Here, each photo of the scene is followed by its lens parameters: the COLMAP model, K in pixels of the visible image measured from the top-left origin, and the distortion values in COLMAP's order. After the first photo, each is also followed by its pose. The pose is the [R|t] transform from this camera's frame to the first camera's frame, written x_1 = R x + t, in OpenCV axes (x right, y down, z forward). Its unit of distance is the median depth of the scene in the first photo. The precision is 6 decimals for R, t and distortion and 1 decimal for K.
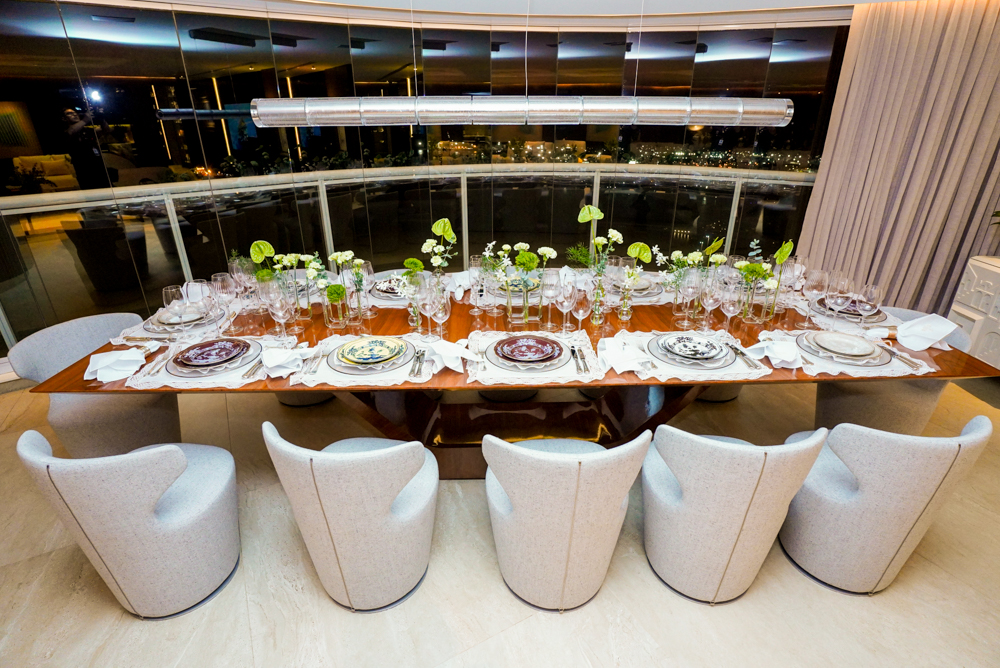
lens RADIAL K [[479.8, 0, 500.0], [0, 479.8, 334.0], [0, 0, 1]] dist [-0.000030, 0.000122]
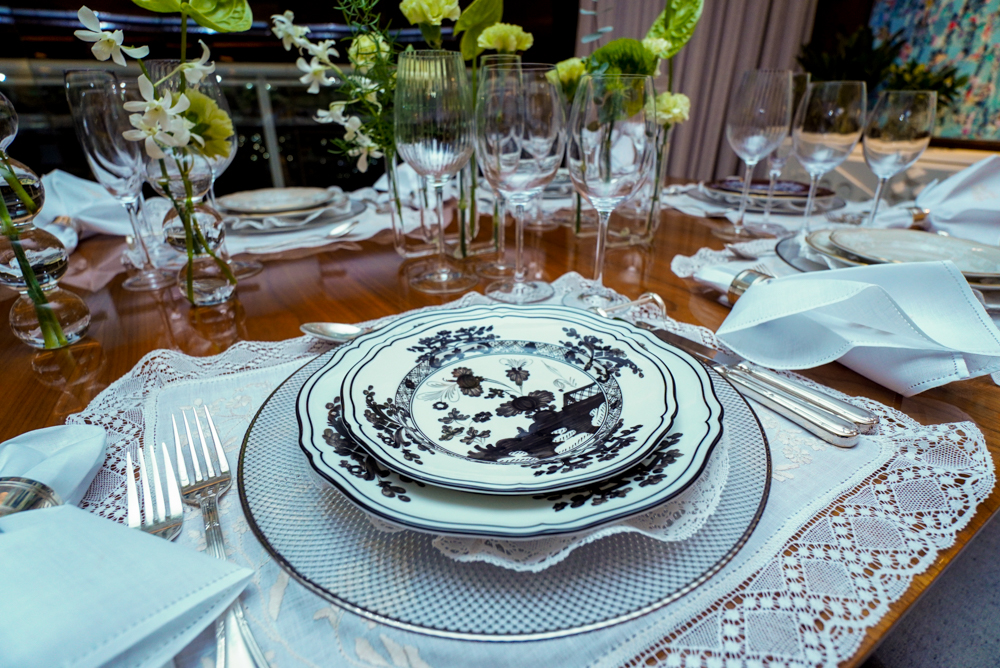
lens RADIAL K [[479.8, 0, 500.0], [0, 479.8, 334.0], [0, 0, 1]] dist [-0.000030, 0.000122]
pose [[0.862958, -0.201950, 0.463163, 0.309246], [0.193325, 0.978871, 0.066611, -0.002086], [-0.466829, 0.032058, 0.883766, 0.816534]]
